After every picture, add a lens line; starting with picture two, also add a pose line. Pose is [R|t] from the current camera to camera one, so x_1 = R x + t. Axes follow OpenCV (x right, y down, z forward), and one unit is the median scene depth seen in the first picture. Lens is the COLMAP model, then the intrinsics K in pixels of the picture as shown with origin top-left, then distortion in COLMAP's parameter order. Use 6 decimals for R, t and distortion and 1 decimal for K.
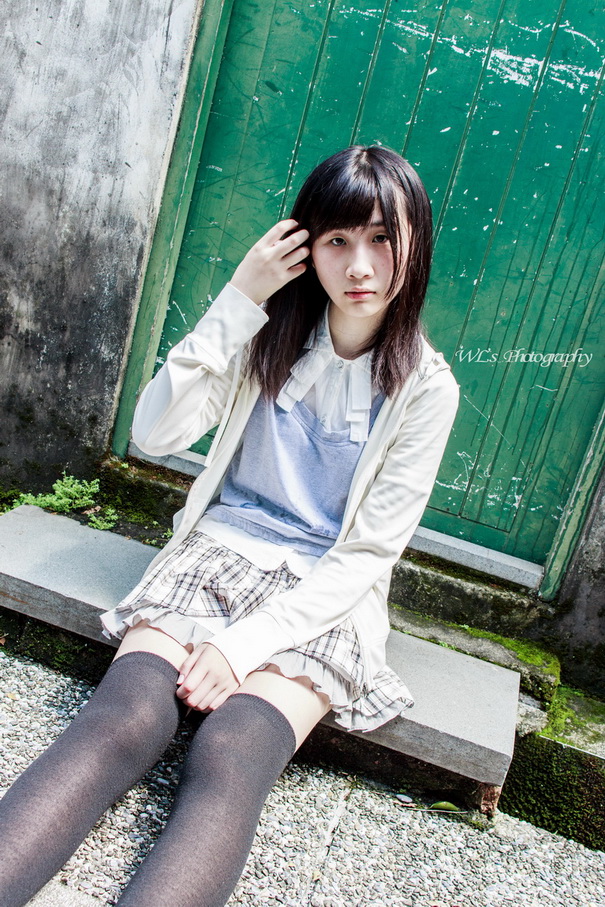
lens RADIAL K [[964.2, 0, 302.5], [0, 964.2, 453.5], [0, 0, 1]] dist [-0.010715, 0.010403]
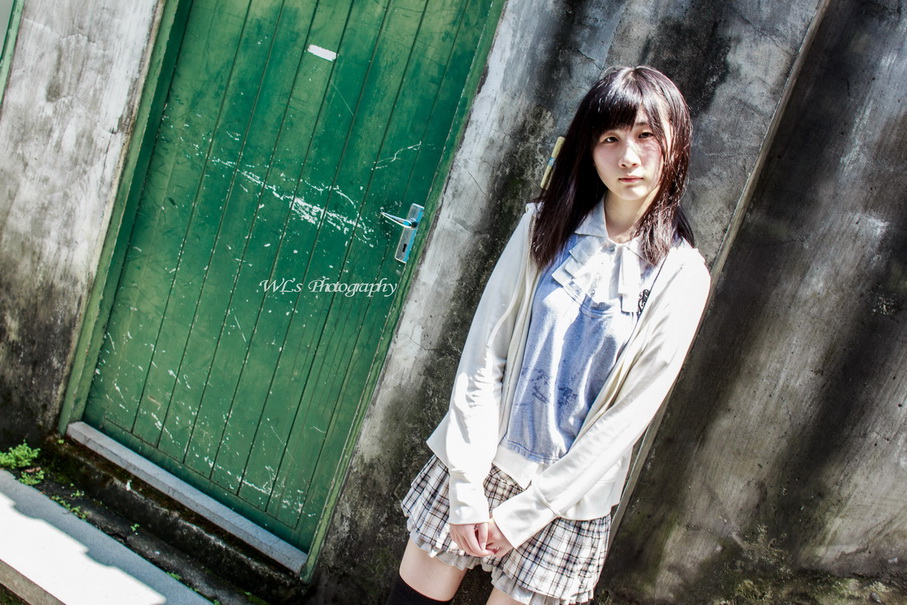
lens RADIAL K [[964.2, 0, 453.5], [0, 964.2, 302.5], [0, 0, 1]] dist [-0.010715, 0.010403]
pose [[0.979240, 0.114040, -0.167581, 0.647677], [-0.132778, 0.985546, -0.105207, -0.126794], [0.153161, 0.125274, 0.980229, -0.363671]]
